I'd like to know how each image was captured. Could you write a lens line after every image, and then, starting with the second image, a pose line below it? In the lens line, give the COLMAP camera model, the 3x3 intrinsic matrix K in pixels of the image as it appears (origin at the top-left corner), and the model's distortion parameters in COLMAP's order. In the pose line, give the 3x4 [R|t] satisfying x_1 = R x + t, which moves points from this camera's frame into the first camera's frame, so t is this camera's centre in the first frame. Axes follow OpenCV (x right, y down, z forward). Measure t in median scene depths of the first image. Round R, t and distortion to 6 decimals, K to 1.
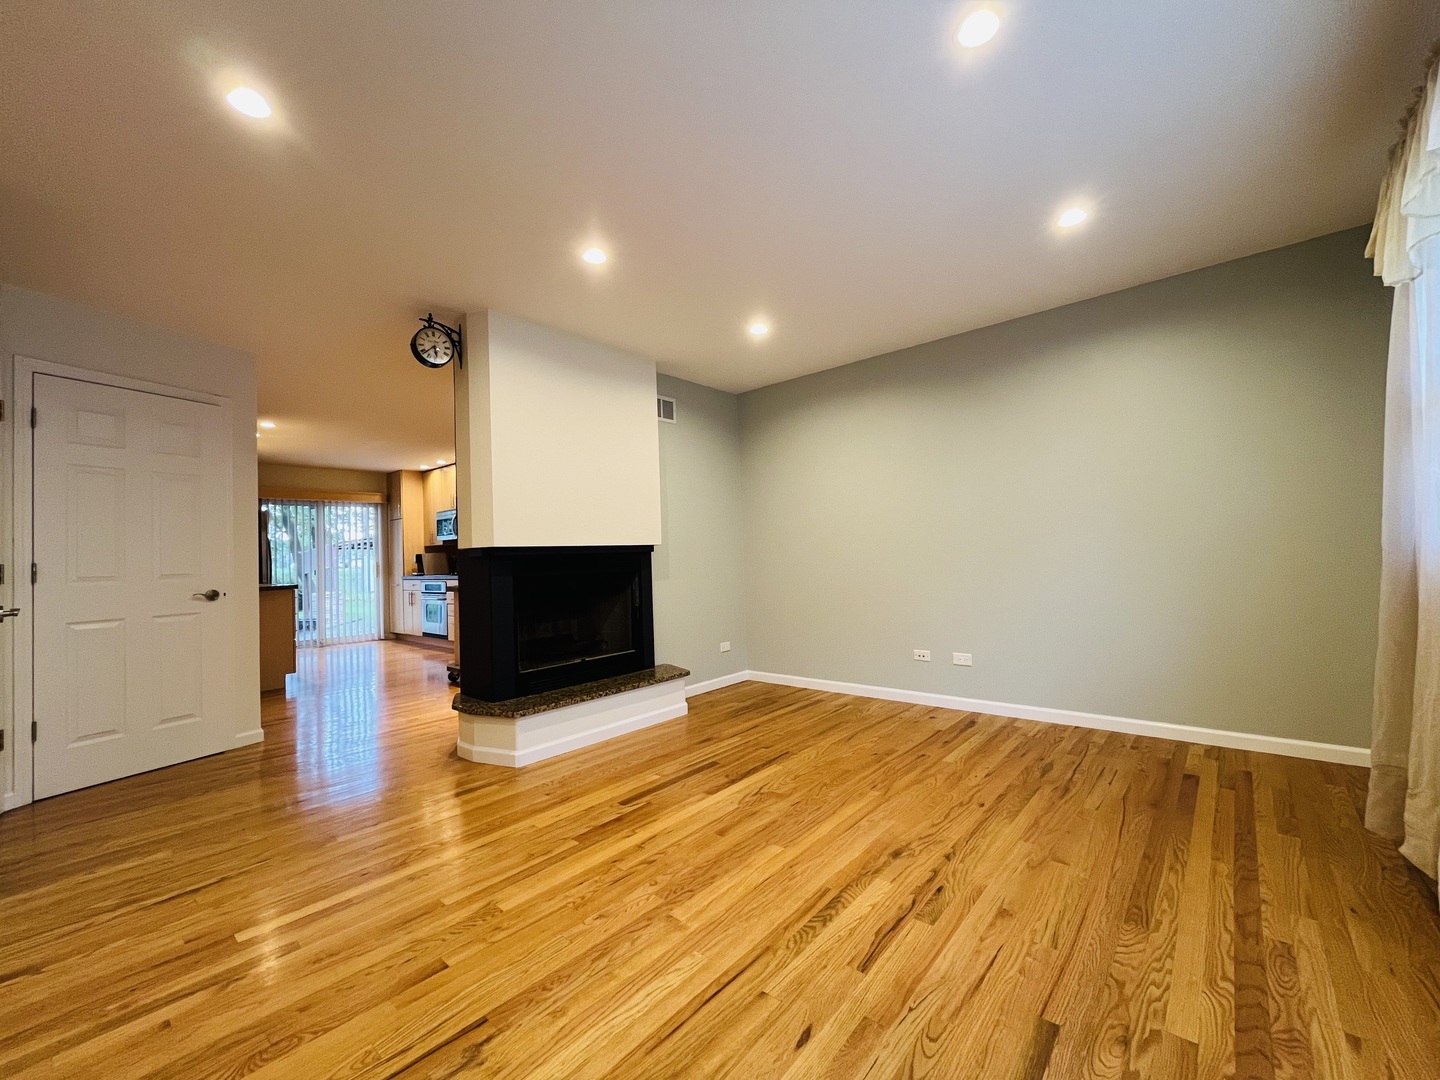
lens RADIAL K [[582.4, 0, 719.7], [0, 582.4, 535.4], [0, 0, 1]] dist [-0.001810, -0.000272]
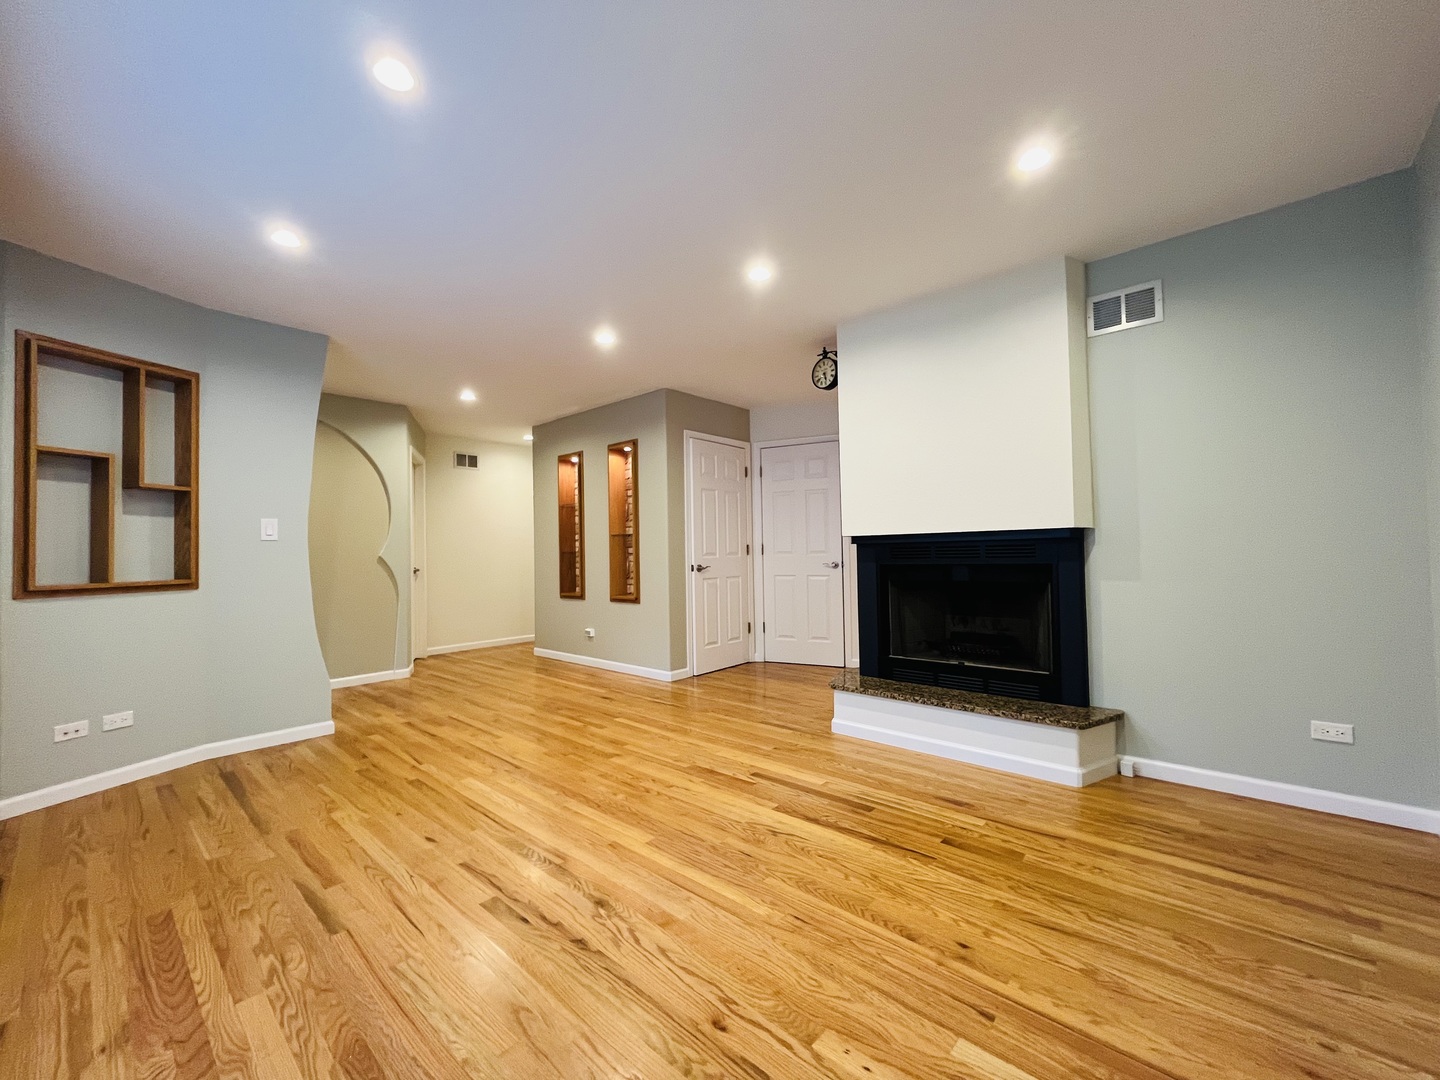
lens RADIAL K [[582.4, 0, 719.8], [0, 582.4, 541.4], [0, 0, 1]] dist [-0.001810, -0.000272]
pose [[-0.010035, 0.017562, -0.999795, 0.888353], [0.056149, 0.998278, 0.016972, -0.004743], [0.998372, -0.055968, -0.011004, 0.921891]]
